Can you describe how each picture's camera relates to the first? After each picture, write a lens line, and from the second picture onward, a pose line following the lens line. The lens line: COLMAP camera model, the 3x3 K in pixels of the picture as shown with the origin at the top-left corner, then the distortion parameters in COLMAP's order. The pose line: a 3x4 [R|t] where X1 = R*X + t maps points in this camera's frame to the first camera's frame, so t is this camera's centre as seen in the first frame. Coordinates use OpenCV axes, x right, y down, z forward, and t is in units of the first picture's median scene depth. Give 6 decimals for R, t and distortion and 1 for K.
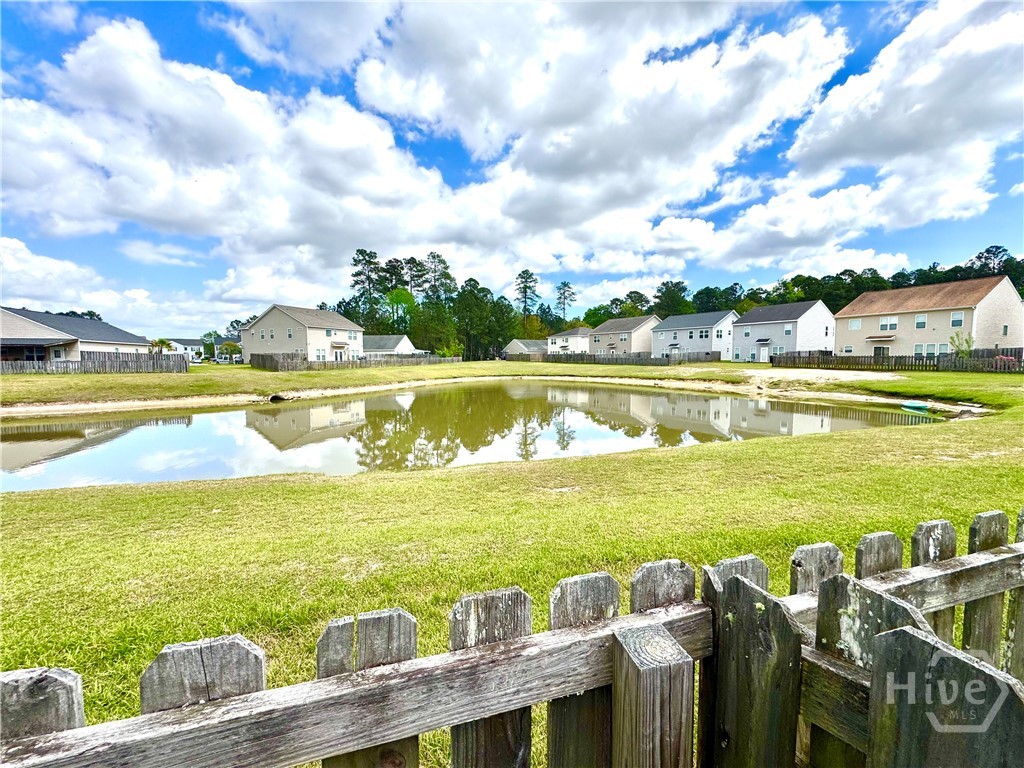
lens RADIAL K [[412.6, 0, 516.3], [0, 412.6, 381.4], [0, 0, 1]] dist [-0.003050, 0.000390]
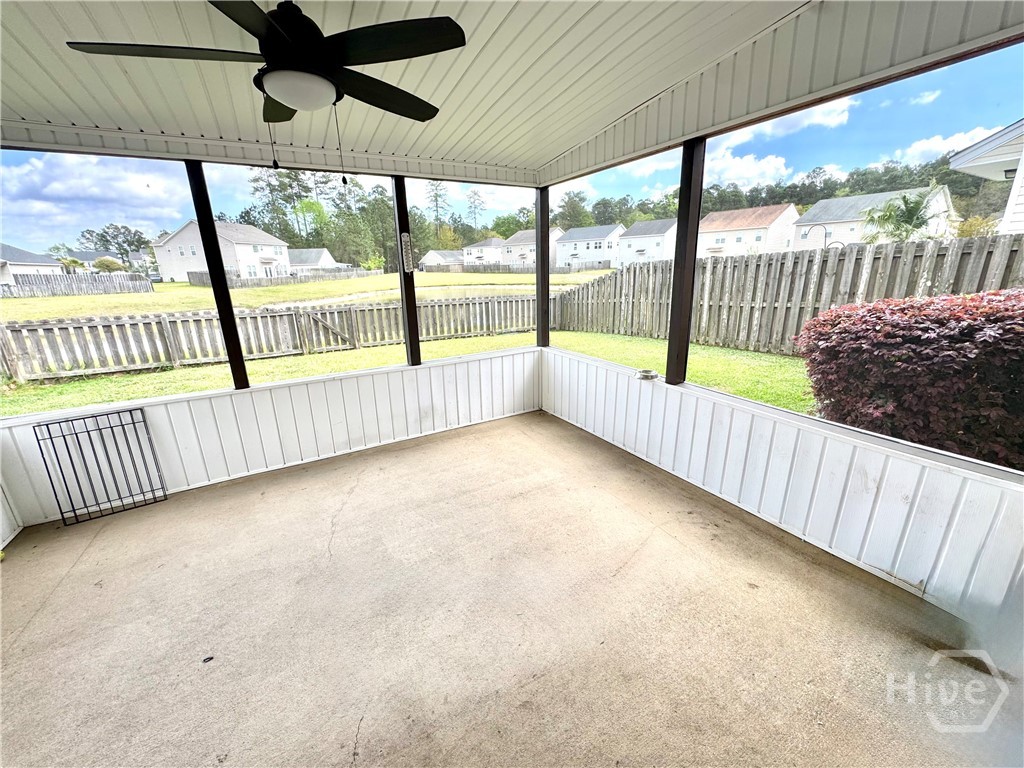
lens RADIAL K [[412.6, 0, 519.2], [0, 412.6, 392.5], [0, 0, 1]] dist [-0.003050, 0.000390]
pose [[0.973463, -0.086059, 0.212048, -0.041316], [0.033296, 0.970000, 0.240815, 0.002753], [-0.226411, -0.227364, 0.947124, -0.127201]]
